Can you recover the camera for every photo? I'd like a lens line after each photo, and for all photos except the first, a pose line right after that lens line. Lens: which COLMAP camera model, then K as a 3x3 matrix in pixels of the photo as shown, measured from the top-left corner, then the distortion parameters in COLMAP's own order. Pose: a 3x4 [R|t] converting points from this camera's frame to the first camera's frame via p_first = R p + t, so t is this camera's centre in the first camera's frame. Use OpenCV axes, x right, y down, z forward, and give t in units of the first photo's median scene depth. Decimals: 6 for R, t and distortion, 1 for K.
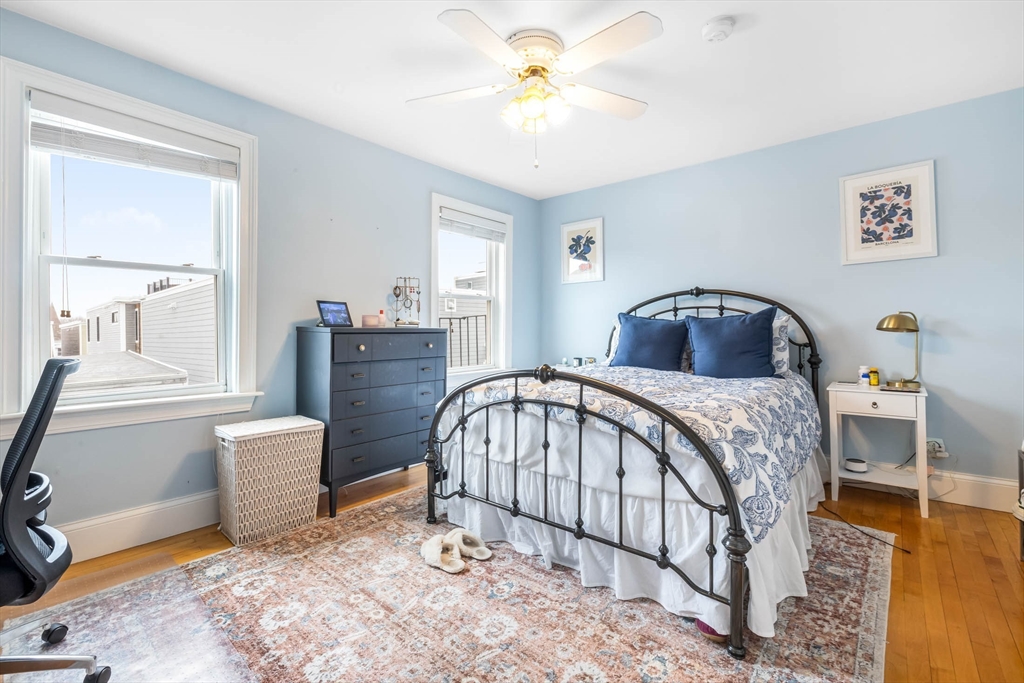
lens RADIAL K [[451.1, 0, 509.9], [0, 451.1, 330.3], [0, 0, 1]] dist [0.001669, -0.000007]
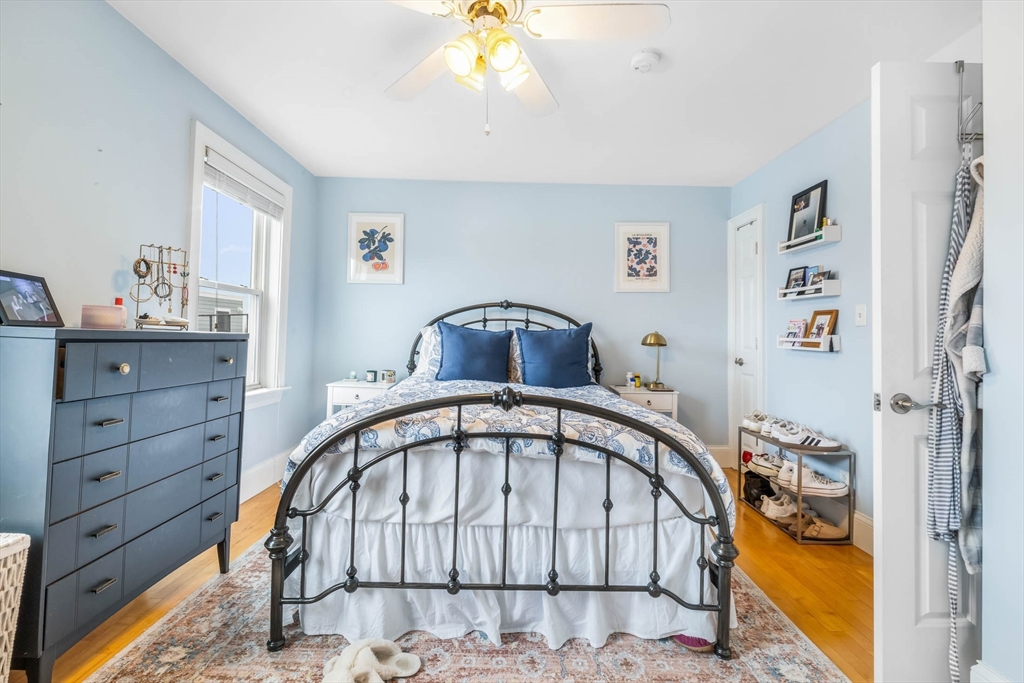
lens RADIAL K [[435.9, 0, 509.8], [0, 435.9, 335.2], [0, 0, 1]] dist [0.001318, -0.000231]
pose [[0.752690, 0.024886, 0.657905, -0.347192], [-0.021879, 0.999679, -0.012782, -0.003674], [-0.658012, -0.004774, 0.752993, 0.348368]]
